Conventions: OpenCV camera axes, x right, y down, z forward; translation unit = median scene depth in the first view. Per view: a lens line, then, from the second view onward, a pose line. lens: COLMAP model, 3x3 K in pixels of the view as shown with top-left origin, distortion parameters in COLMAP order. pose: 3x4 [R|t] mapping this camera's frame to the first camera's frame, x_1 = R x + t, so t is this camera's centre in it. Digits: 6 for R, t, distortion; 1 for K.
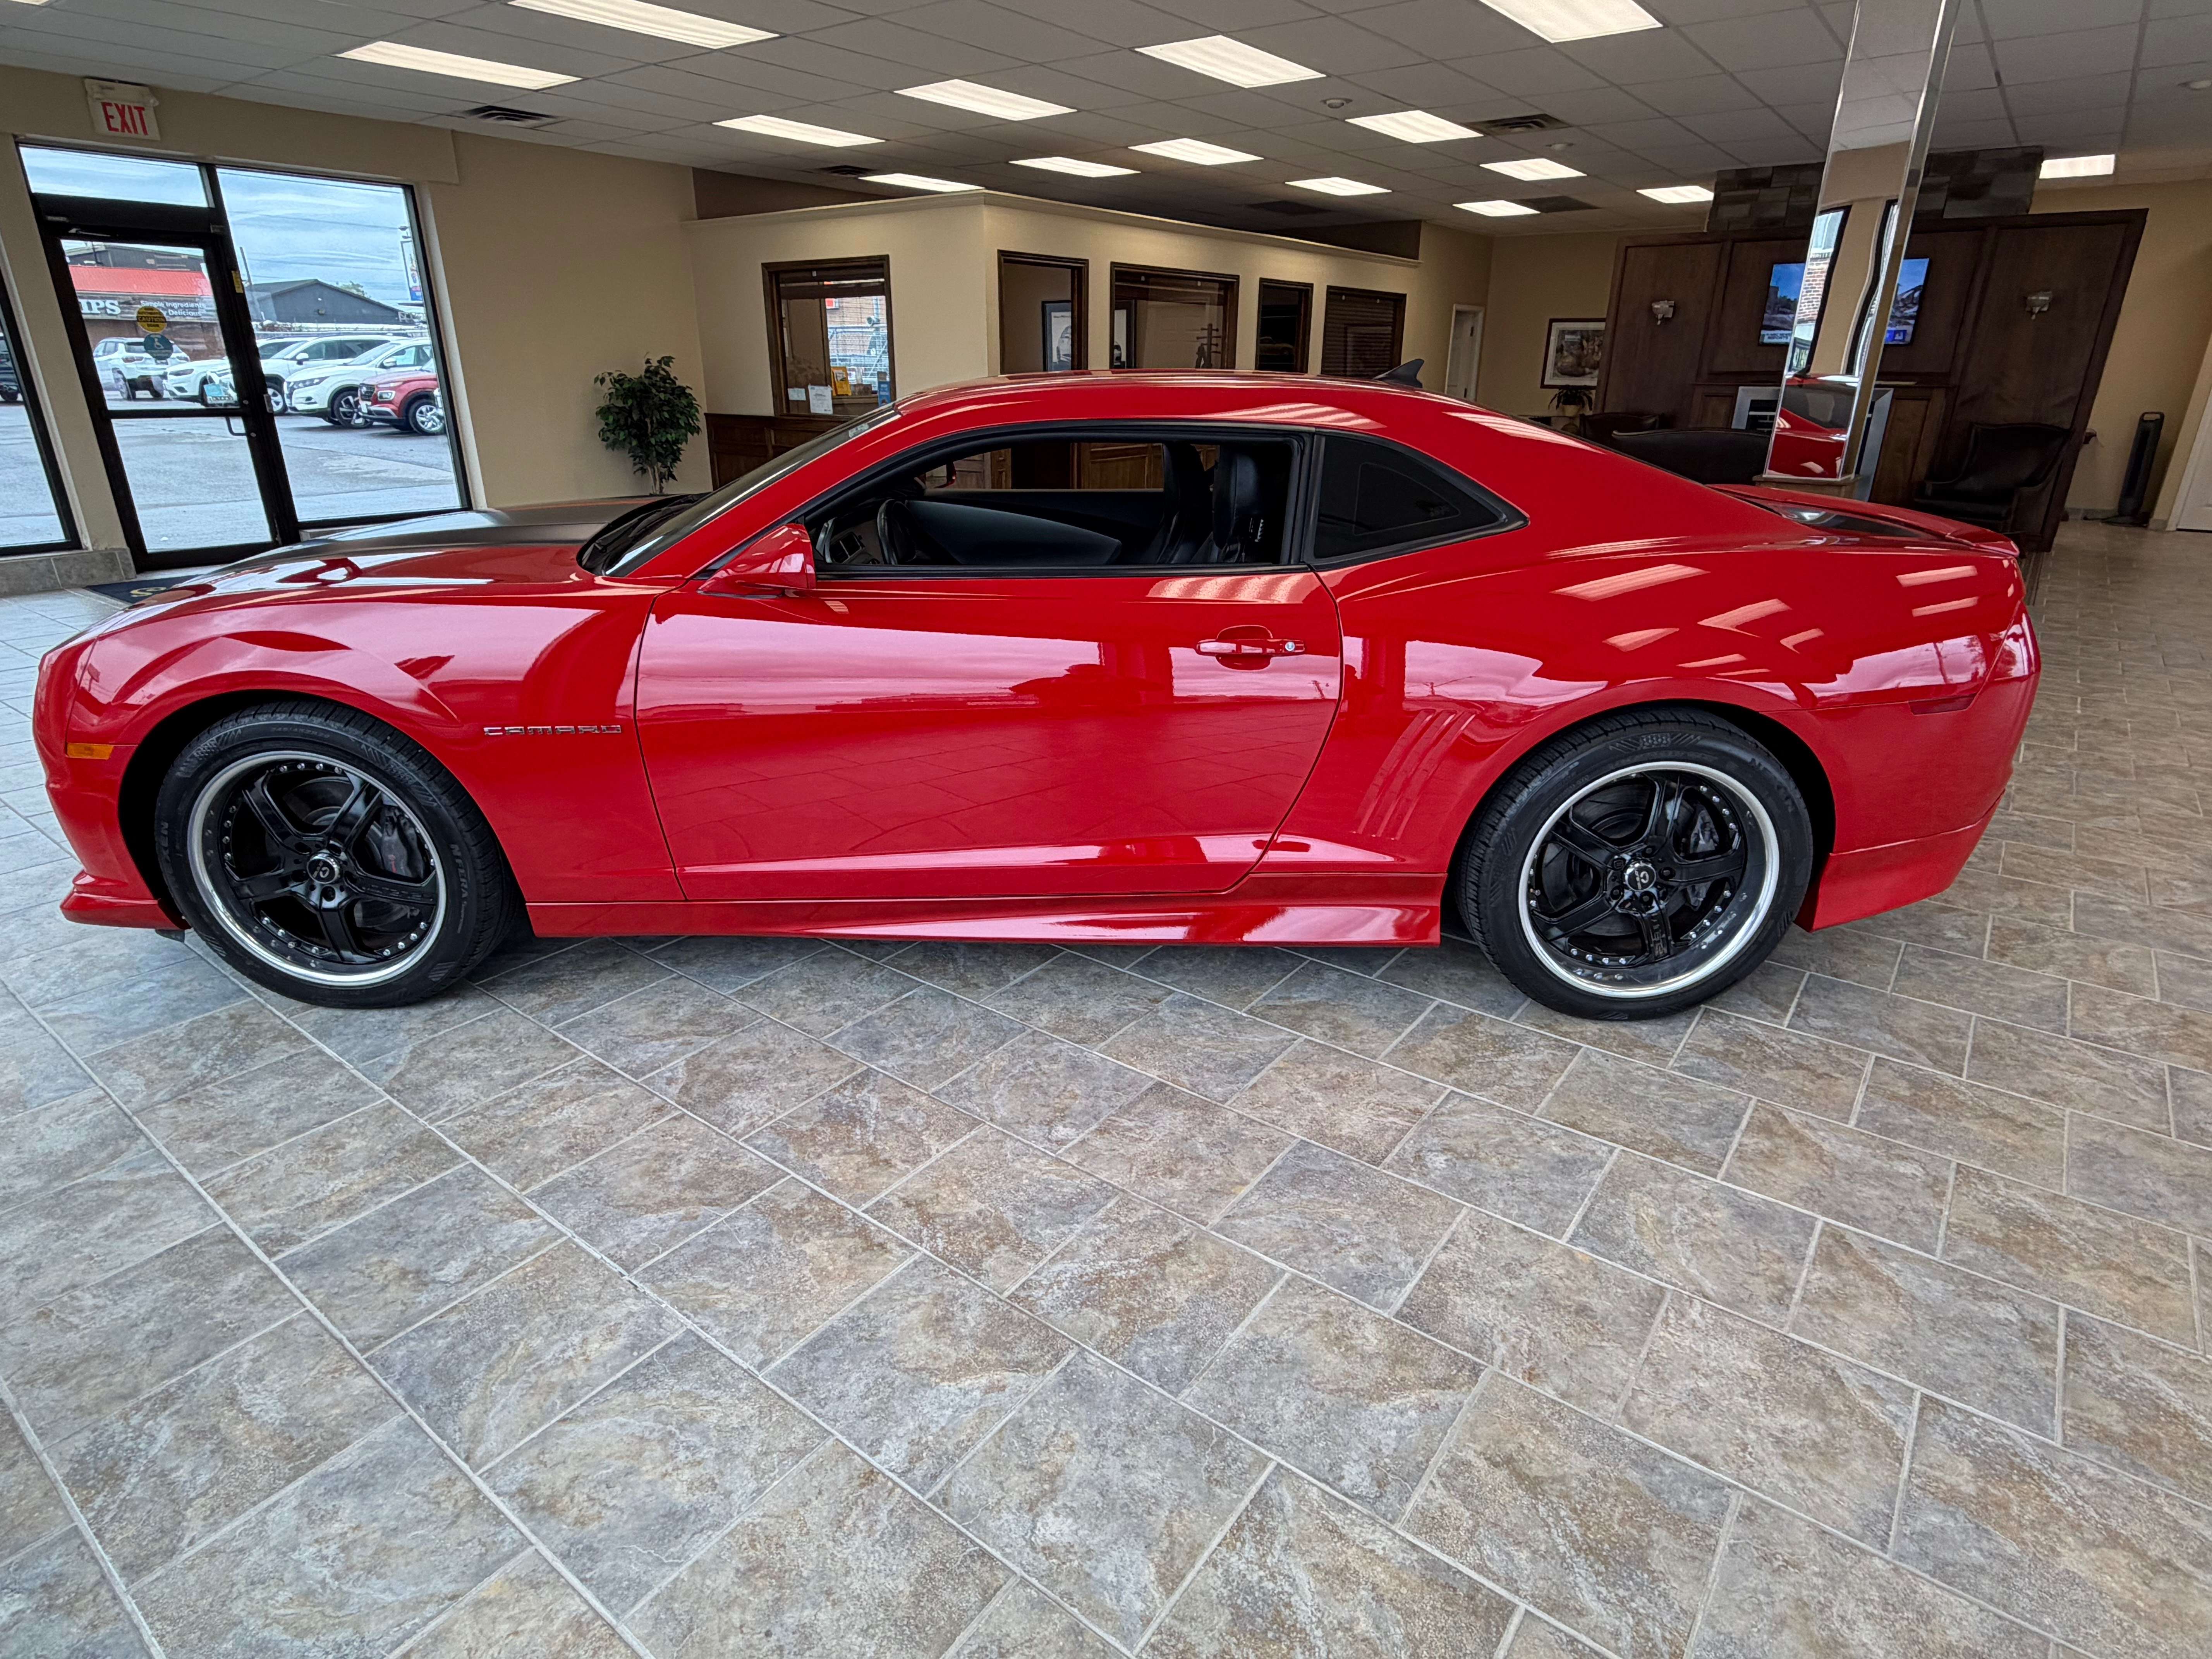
lens RADIAL K [[1199.1, 0, 1106.0], [0, 1199.1, 829.5], [0, 0, 1]] dist [0.001087, 0.000251]
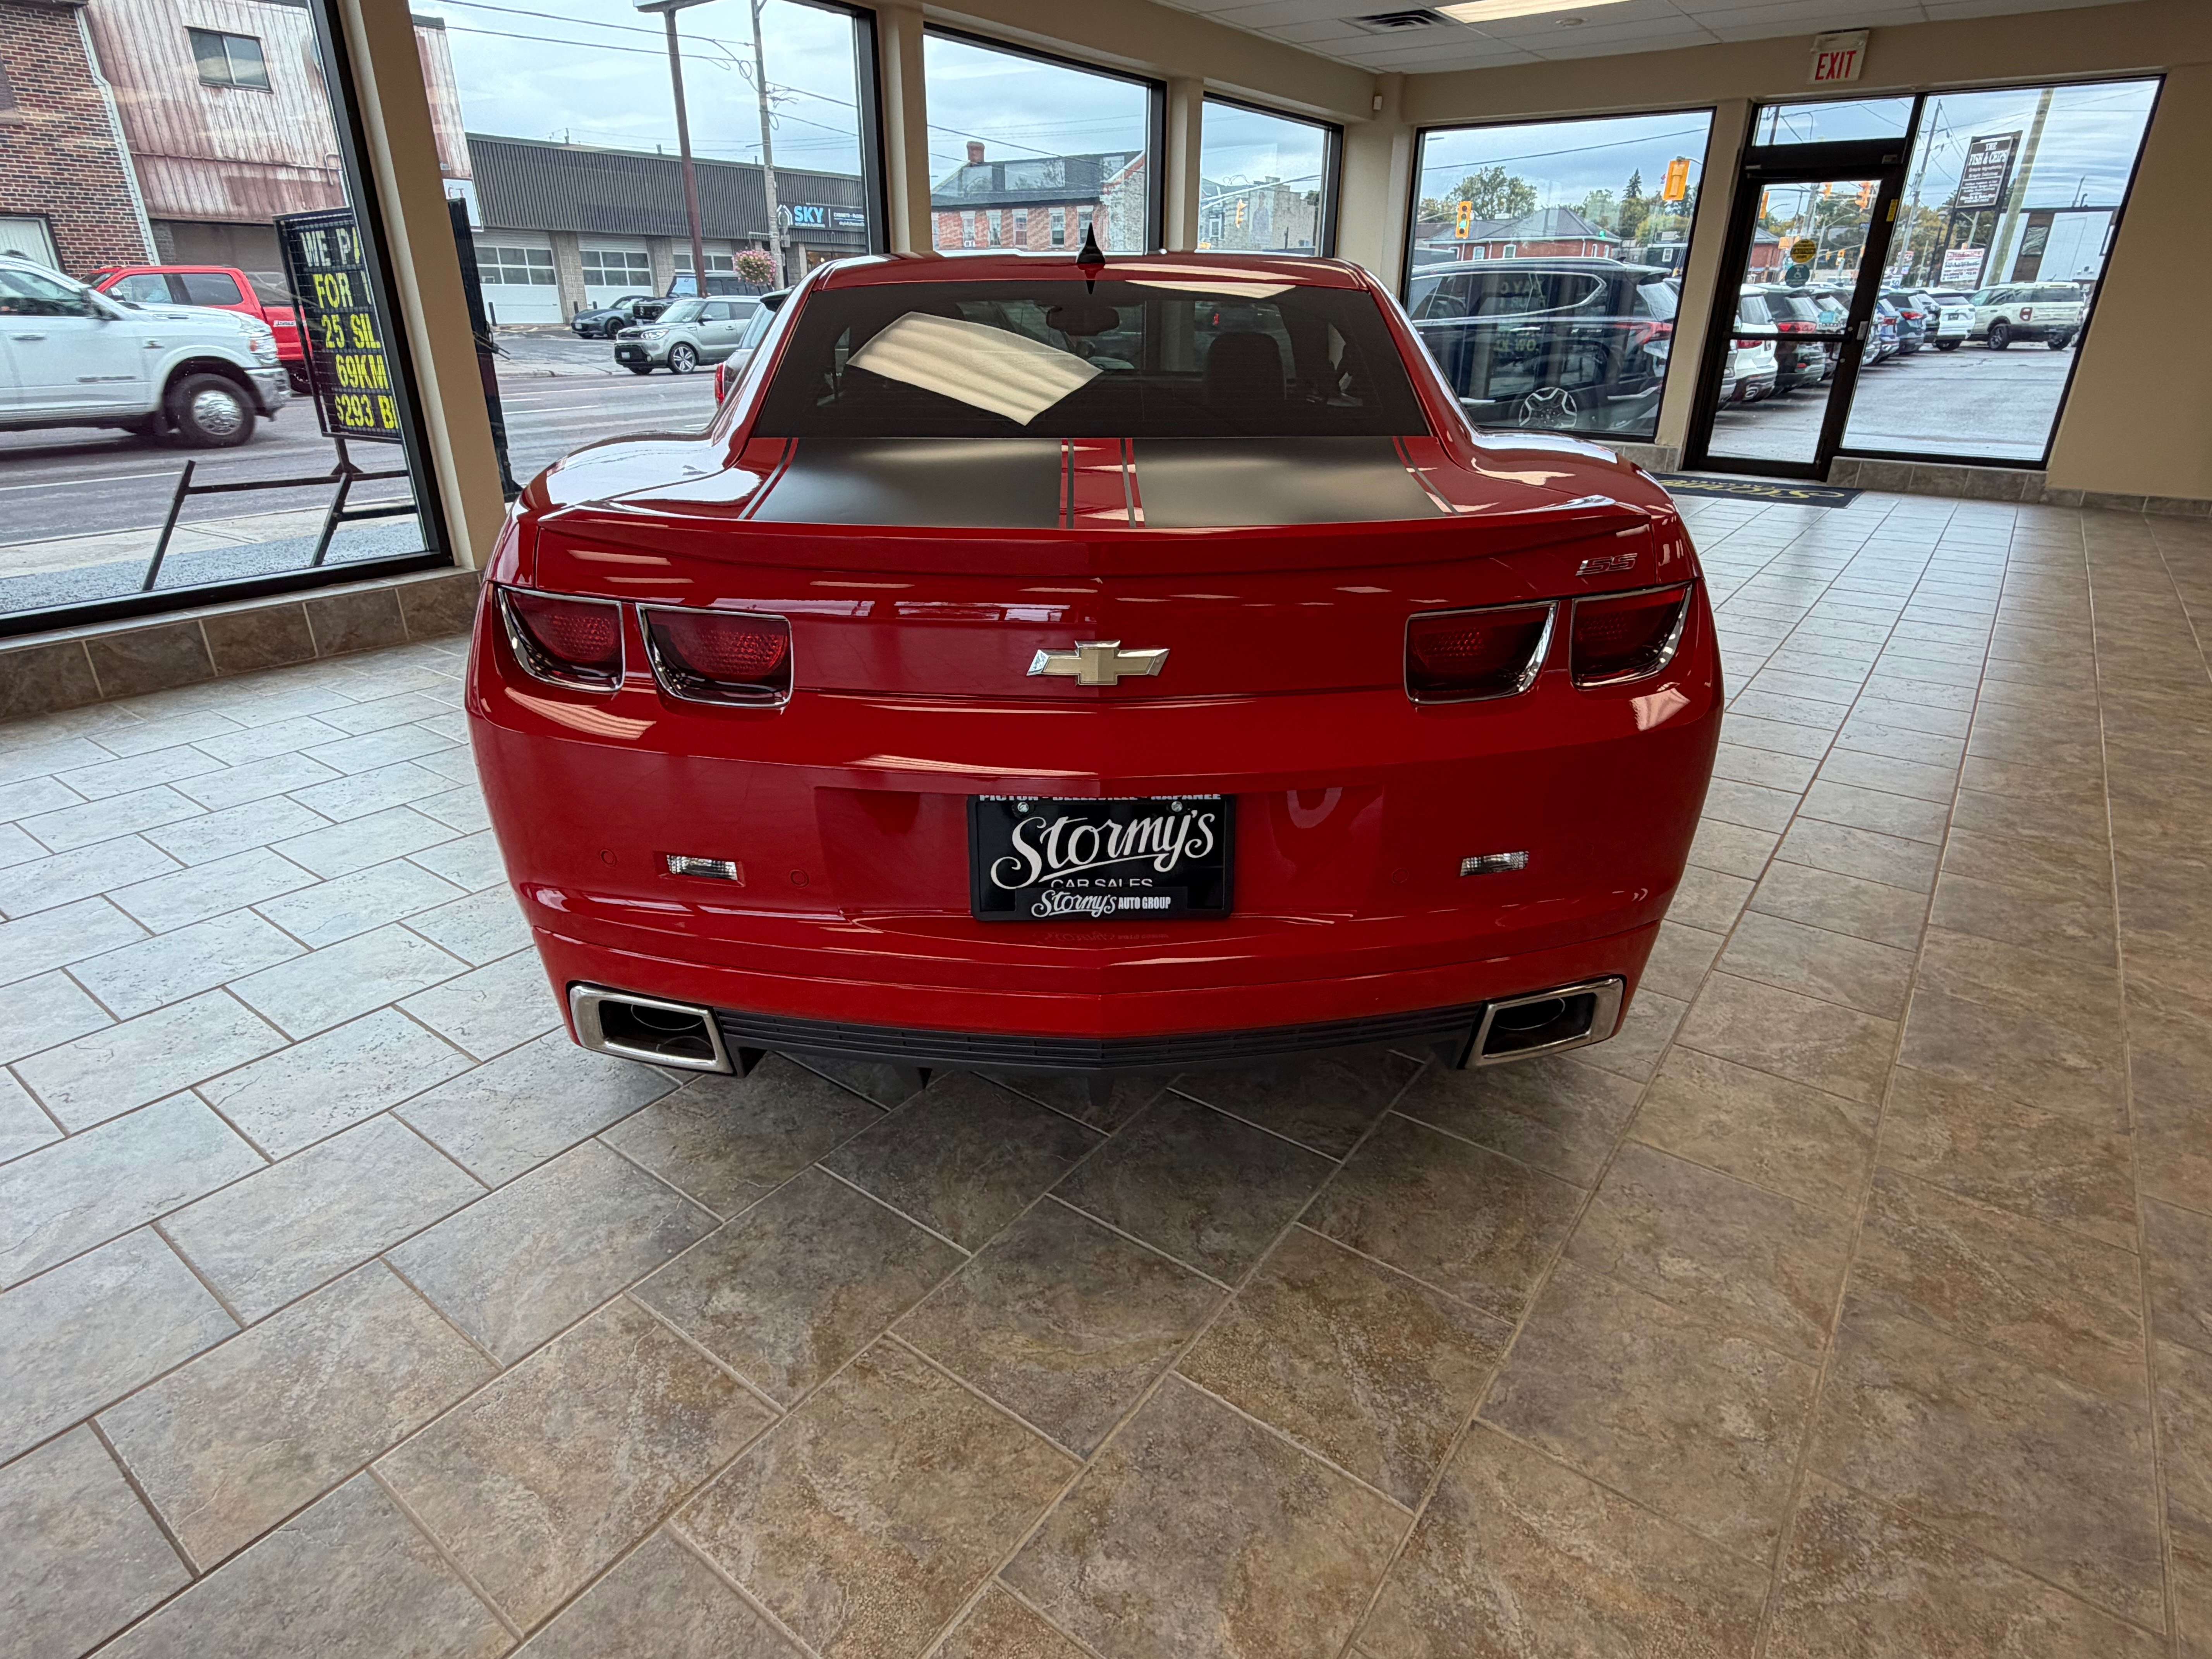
lens RADIAL K [[1166.0, 0, 1108.4], [0, 1166.0, 856.3], [0, 0, 1]] dist [0.003478, -0.011997]
pose [[0.010836, 0.425435, -0.904924, 1.228946], [-0.362545, 0.845072, 0.392955, -0.388271], [0.931903, 0.323818, 0.163396, 1.130616]]
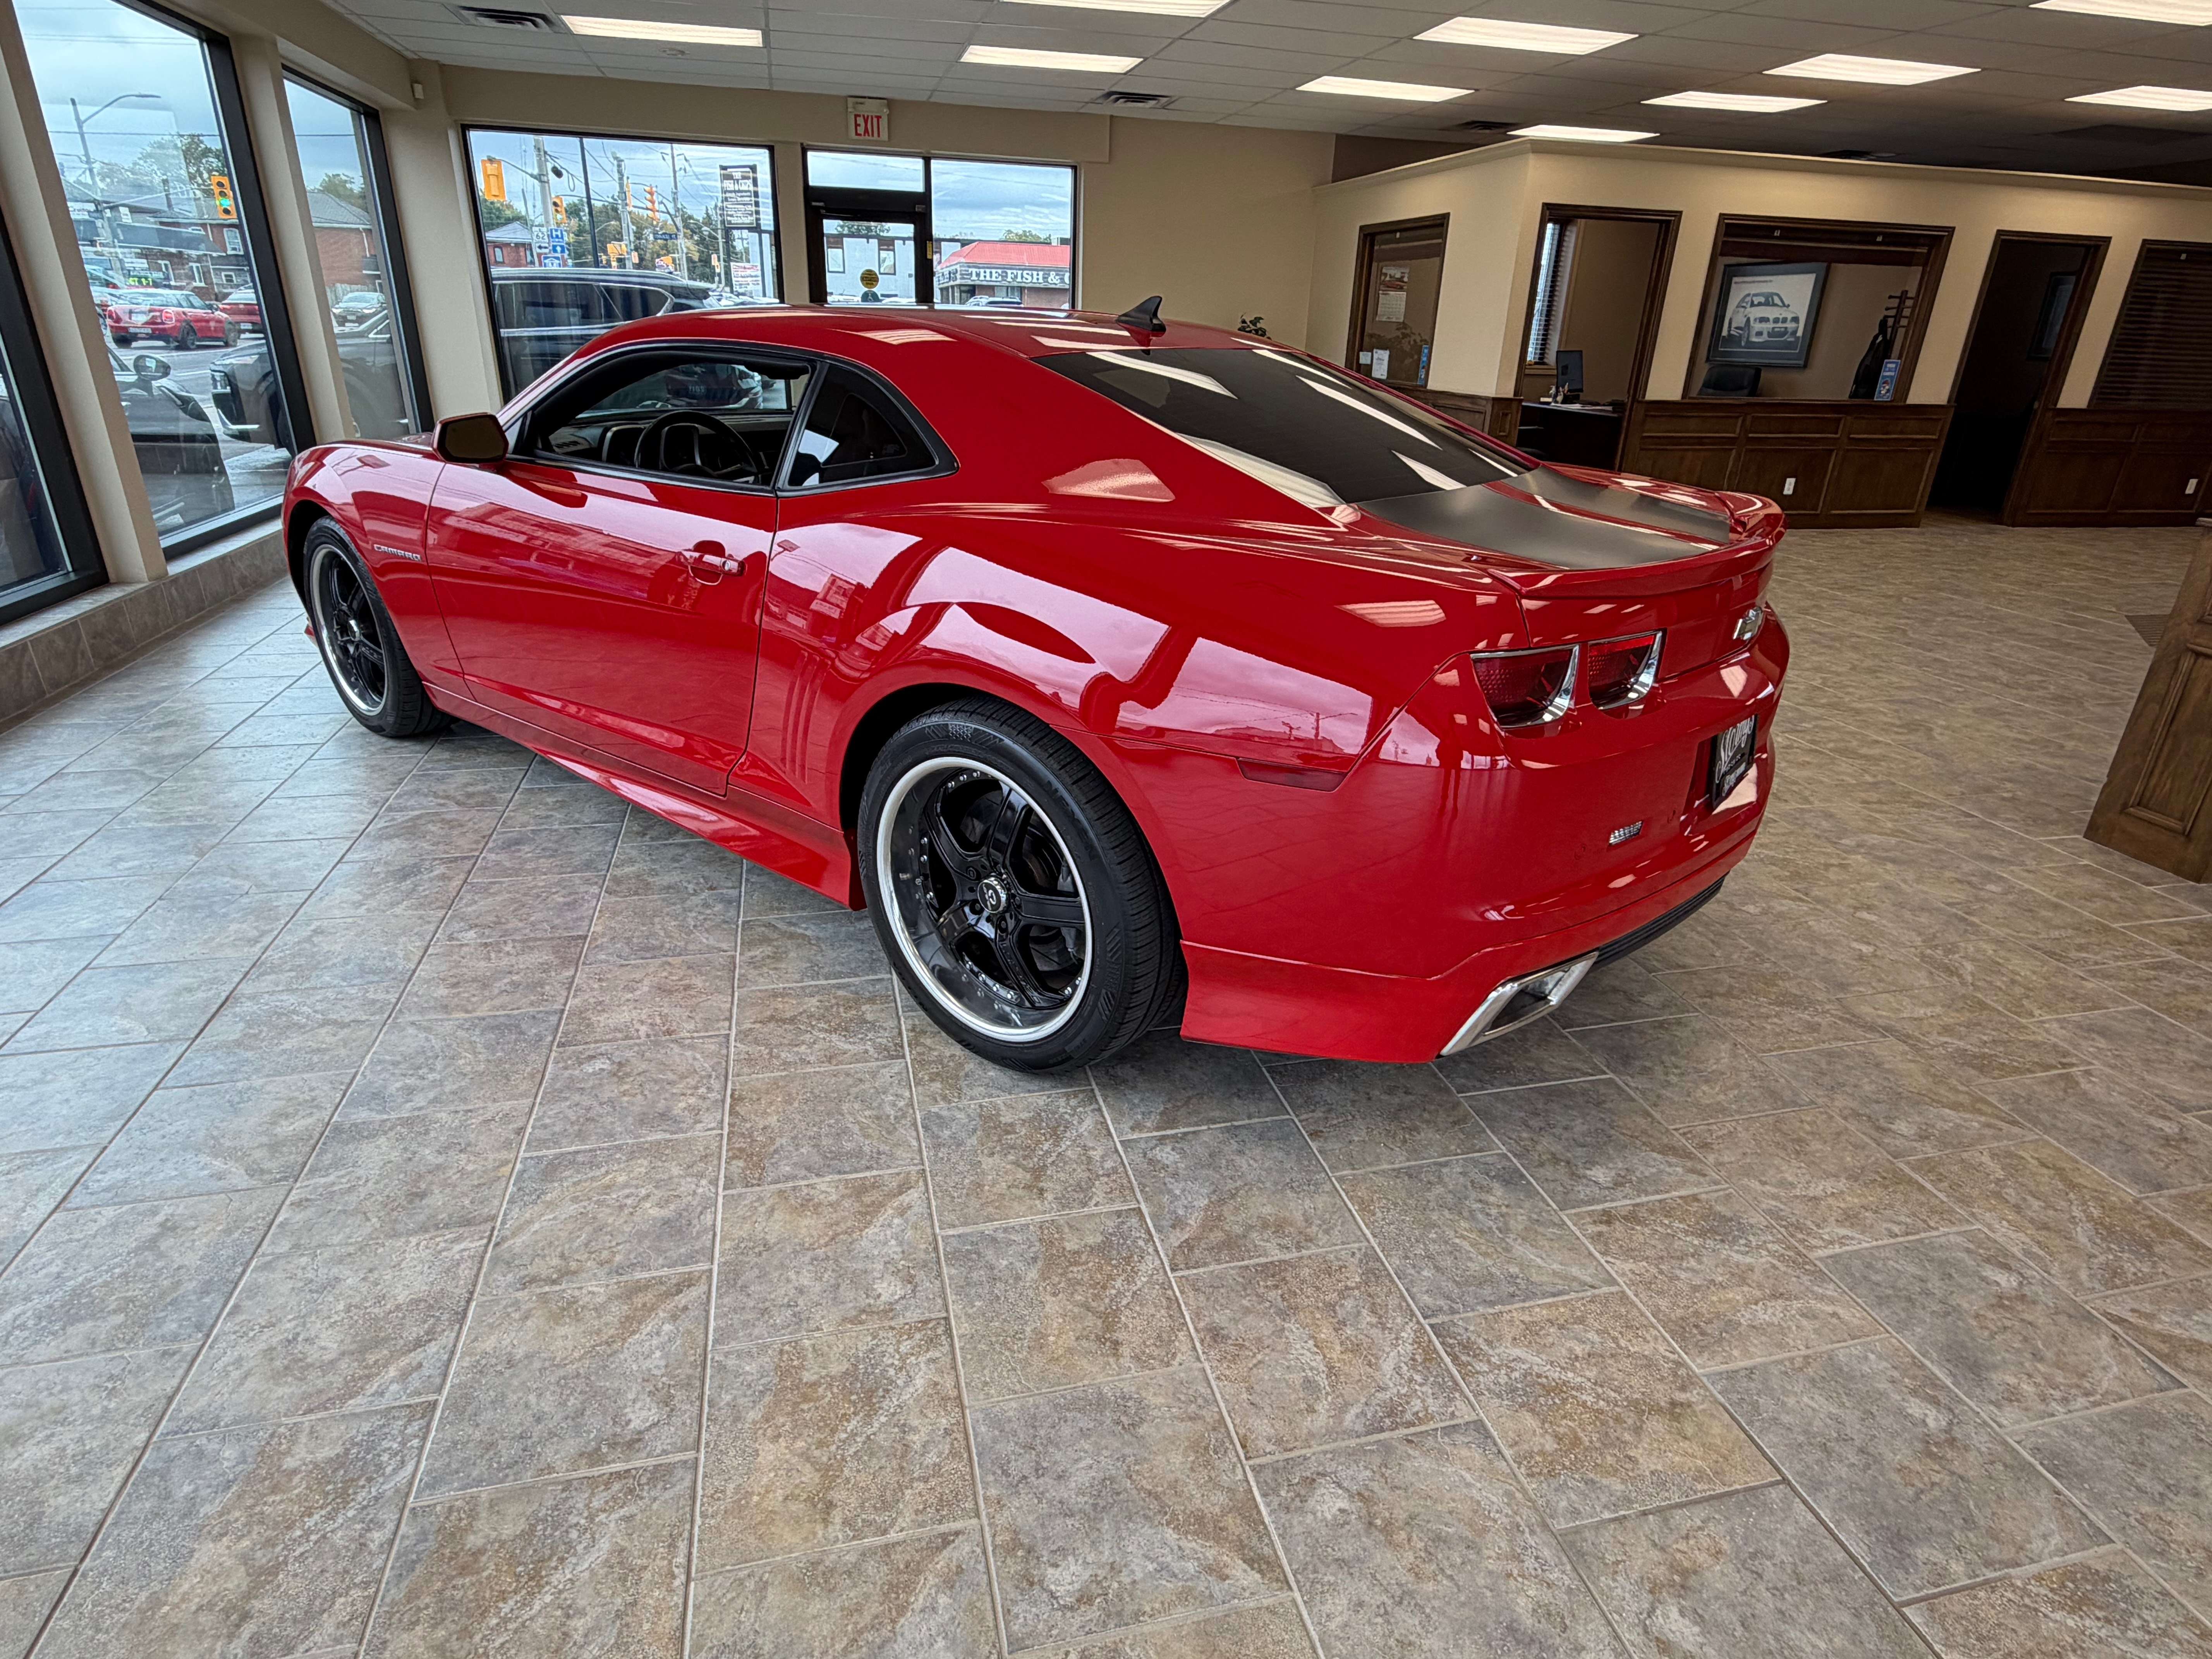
lens RADIAL K [[1199.1, 0, 1106.0], [0, 1199.1, 829.5], [0, 0, 1]] dist [0.001087, 0.000251]
pose [[0.777650, 0.262686, -0.571188, 0.922284], [-0.252790, 0.962496, 0.098483, -0.104165], [0.575636, 0.067805, 0.814890, 0.322155]]
